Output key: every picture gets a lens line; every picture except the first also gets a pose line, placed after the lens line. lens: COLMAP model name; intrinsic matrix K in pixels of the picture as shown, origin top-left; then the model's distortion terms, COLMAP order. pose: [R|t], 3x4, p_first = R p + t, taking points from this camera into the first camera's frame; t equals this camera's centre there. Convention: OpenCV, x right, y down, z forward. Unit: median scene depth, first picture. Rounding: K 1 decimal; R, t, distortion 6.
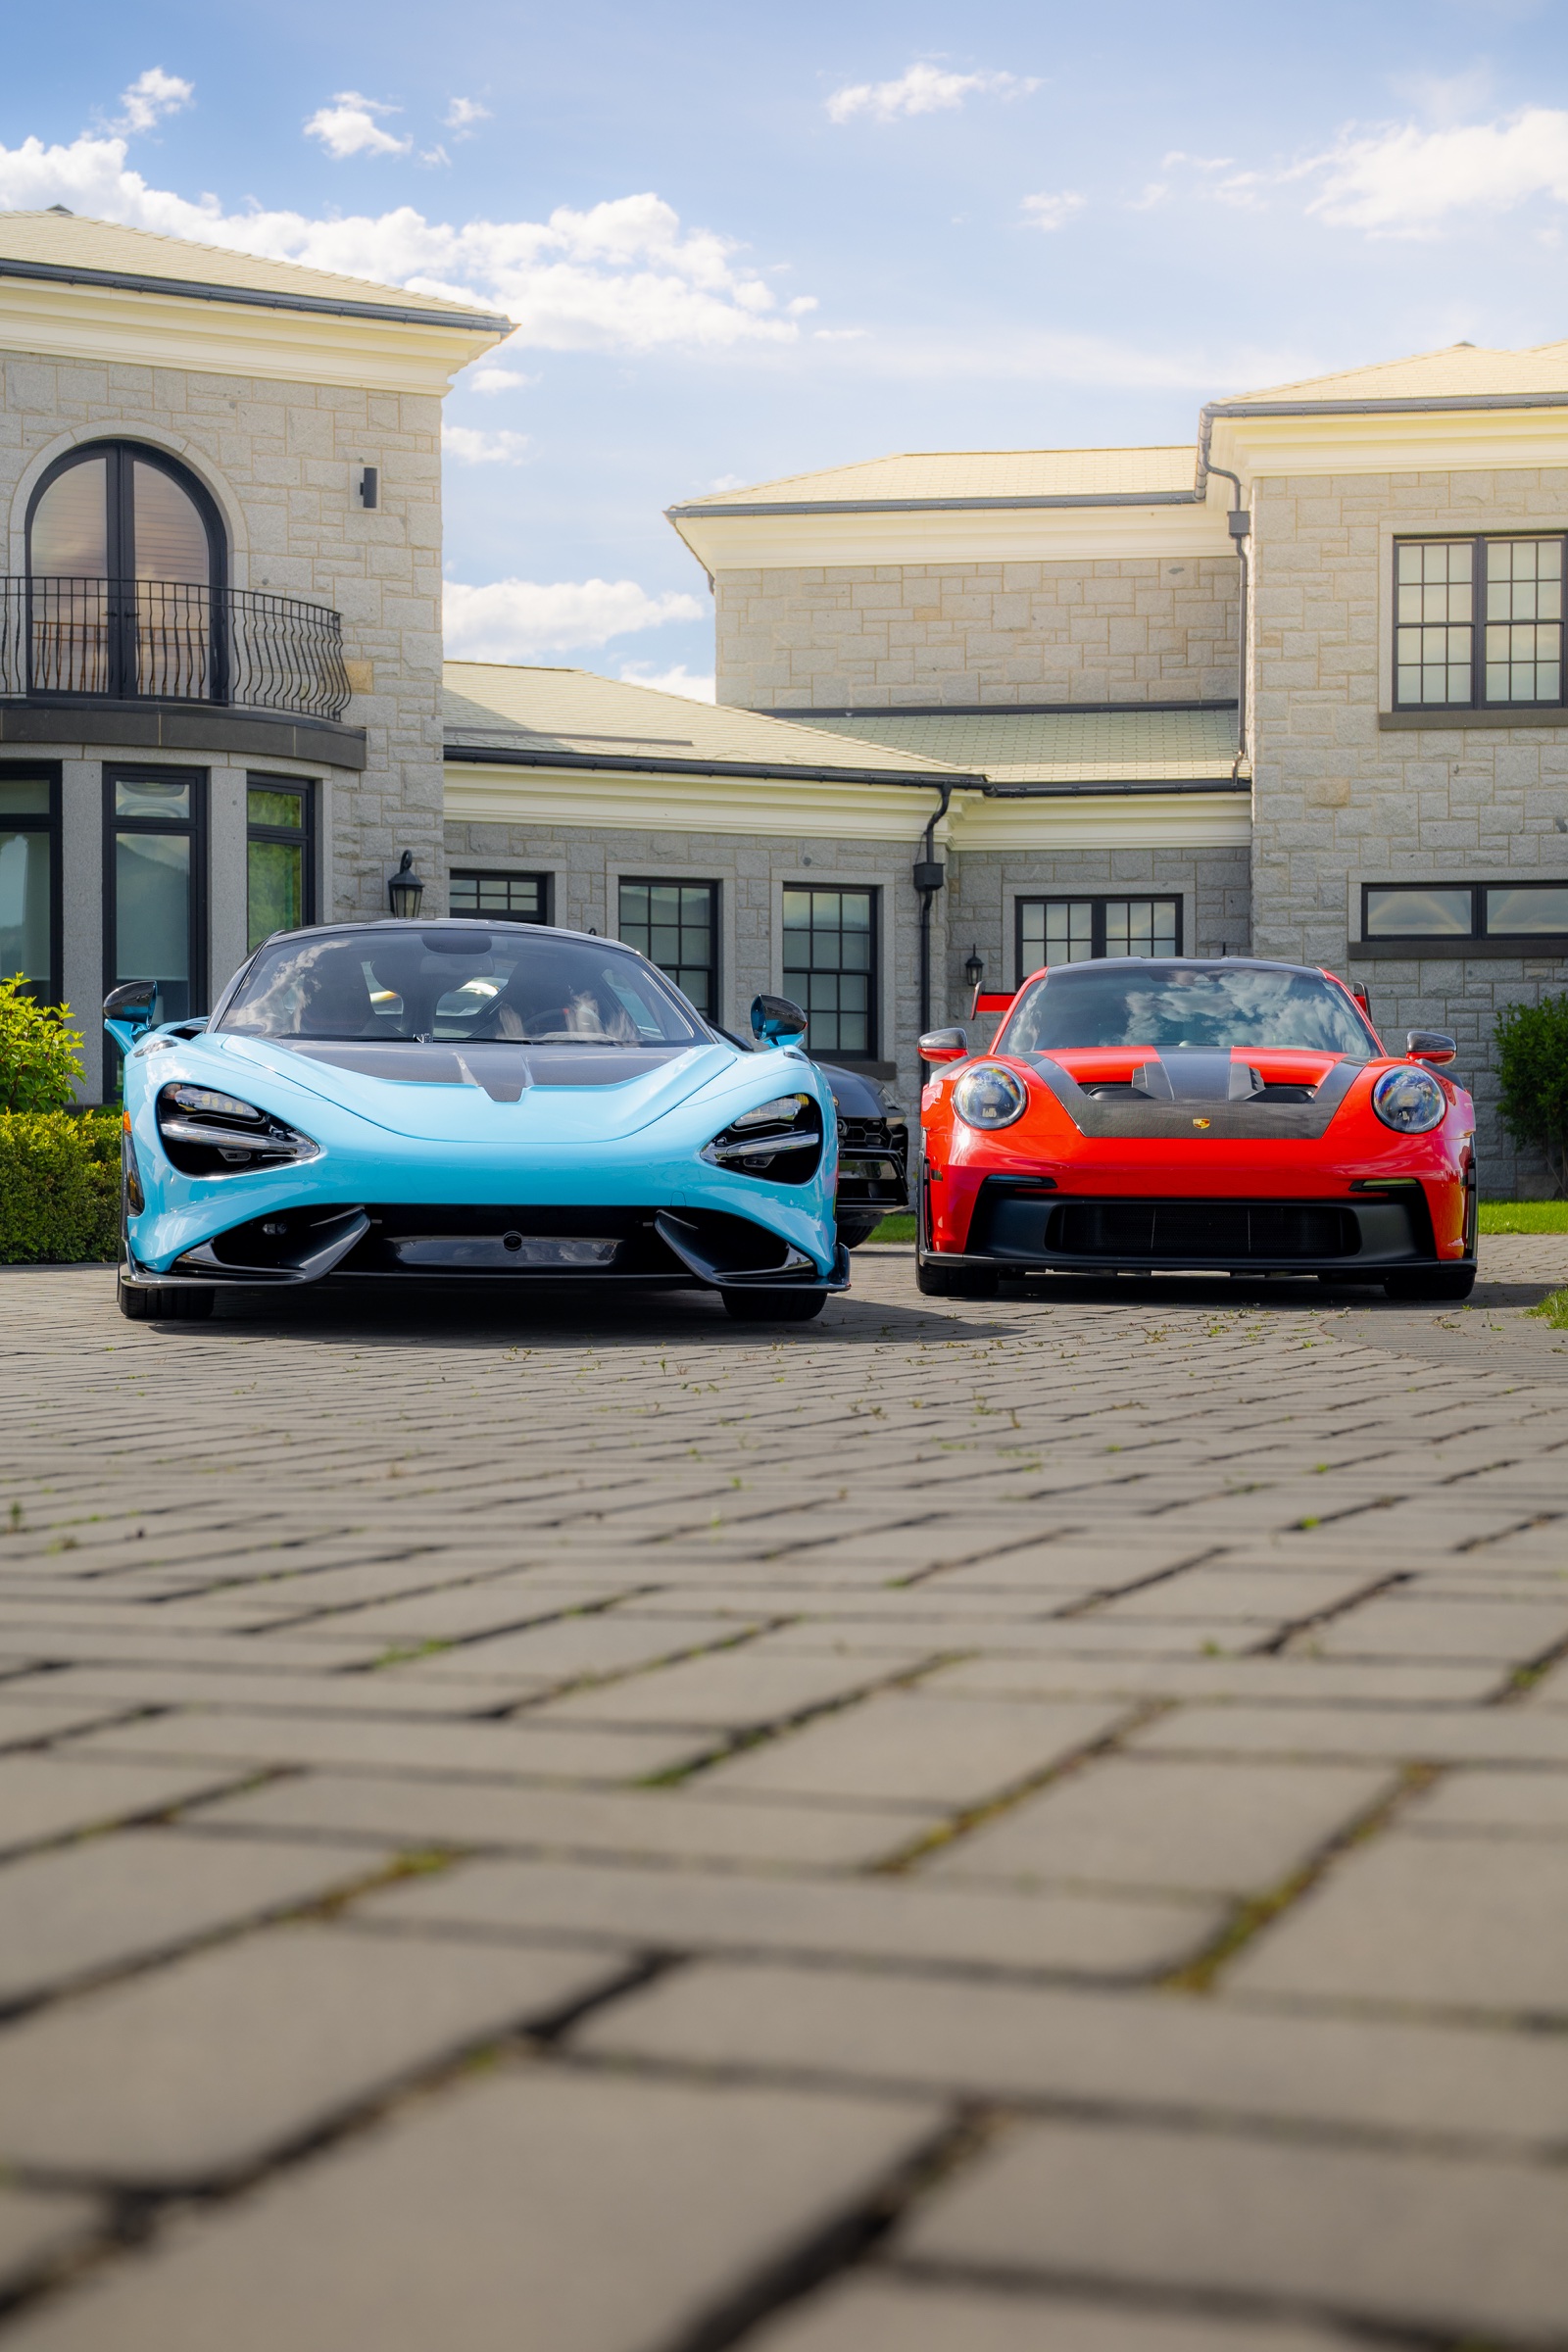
lens RADIAL K [[3546.4, 0, 784.0], [0, 3546.4, 1176.0], [0, 0, 1]] dist [0.128124, 0.128436]
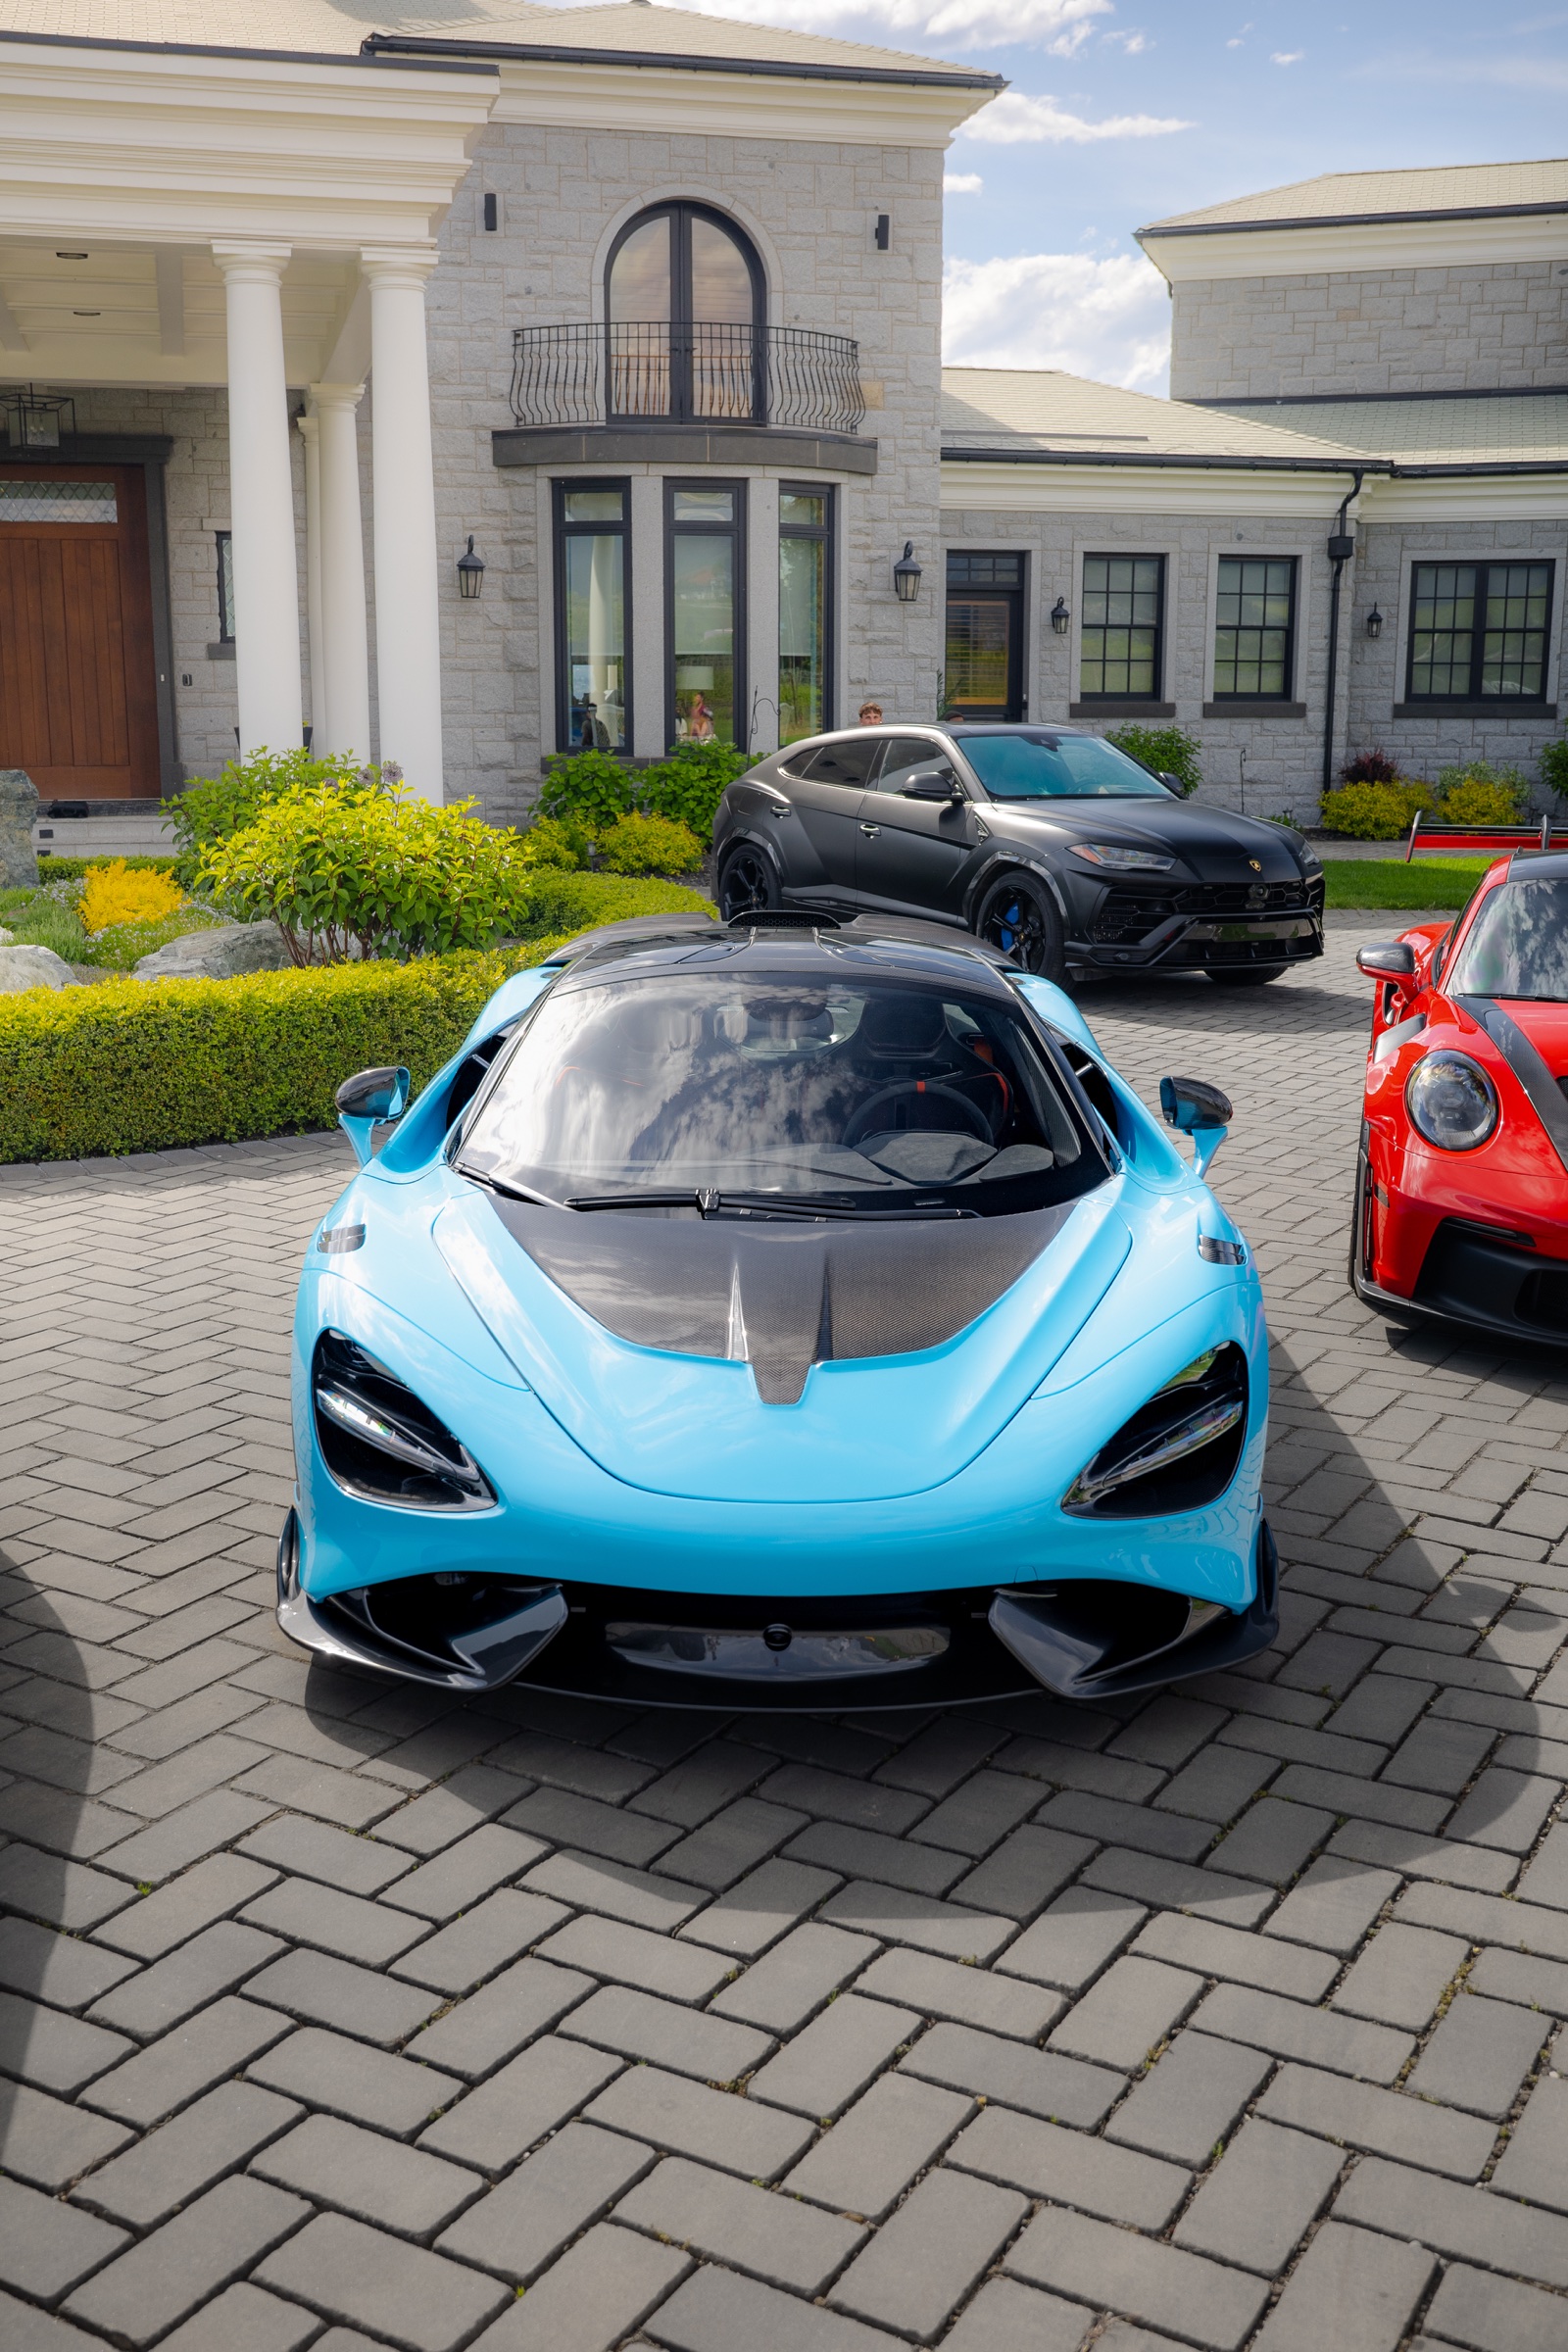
lens RADIAL K [[2355.0, 0, 784.0], [0, 2355.0, 1176.0], [0, 0, 1]] dist [-0.043633, 0.138961]
pose [[0.984290, 0.037727, -0.172479, -0.000189], [-0.000993, 0.978071, 0.208272, -0.045766], [0.176555, -0.204828, 0.962743, 0.164753]]
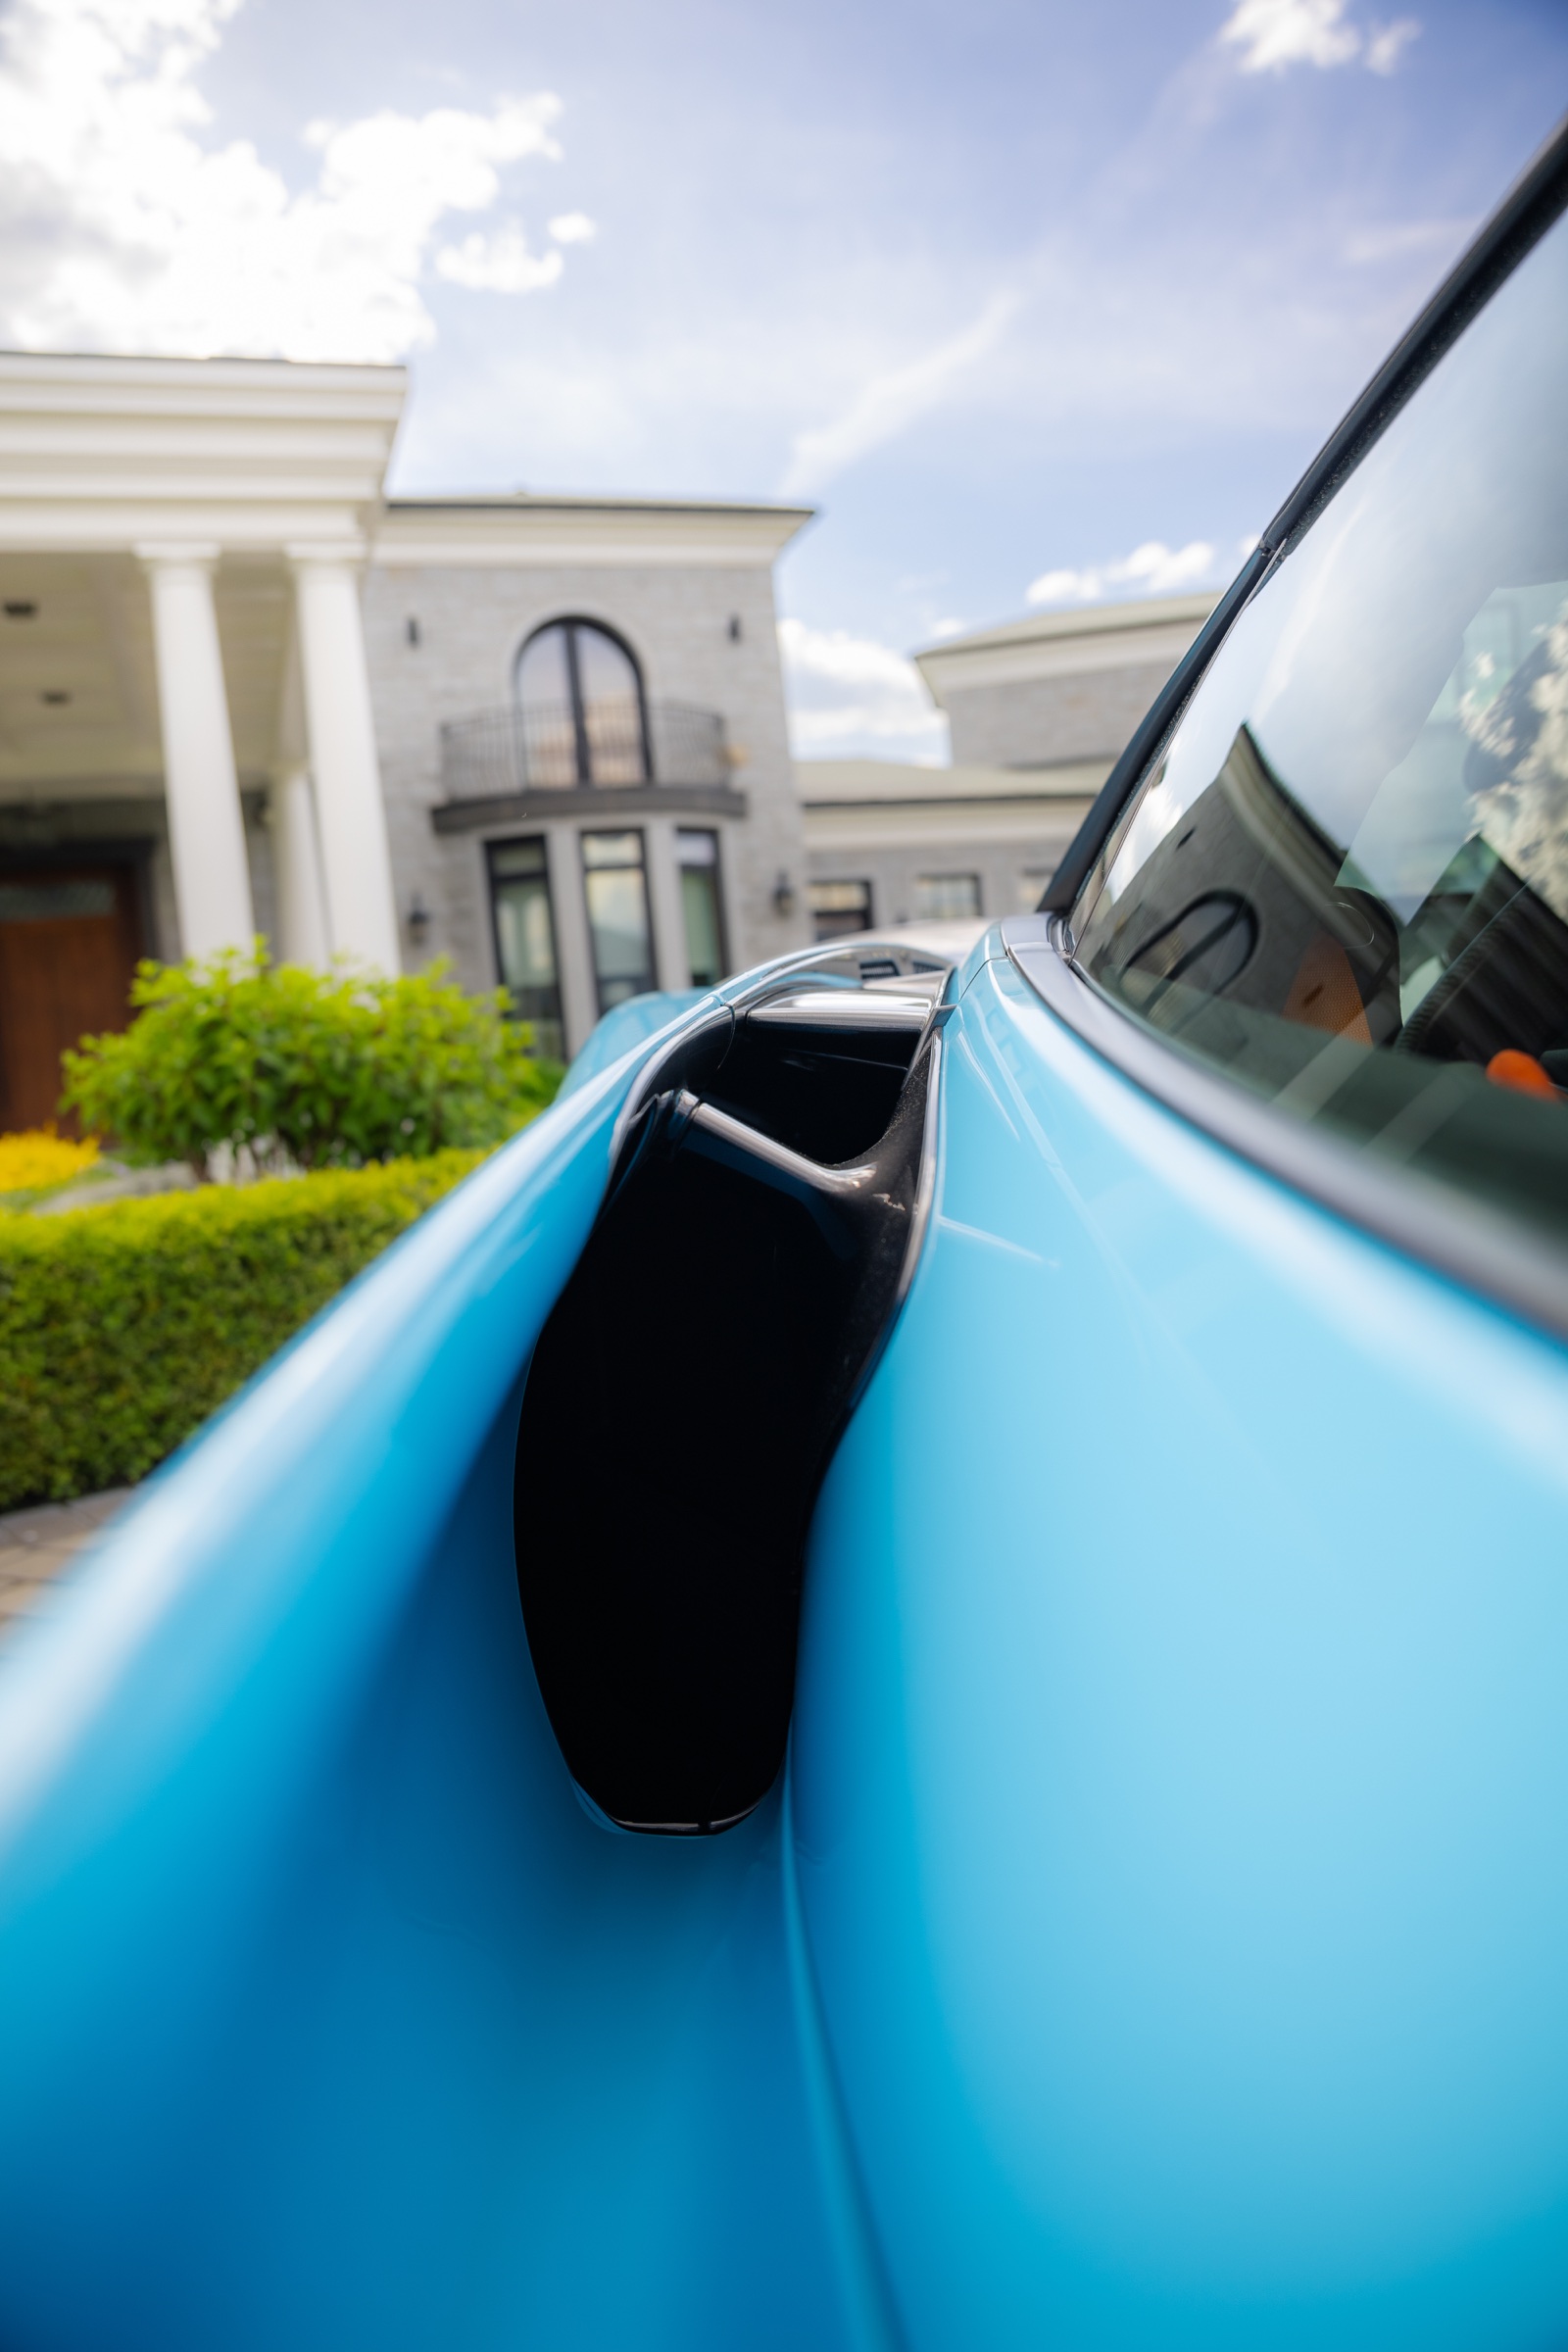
lens RADIAL K [[1572.9, 0, 784.0], [0, 1572.9, 1176.0], [0, 0, 1]] dist [-0.109670, 0.000070]
pose [[0.991797, -0.092442, -0.088284, -0.059494], [0.099107, 0.992295, 0.074349, -0.013326], [0.080731, -0.082488, 0.993317, 0.339895]]
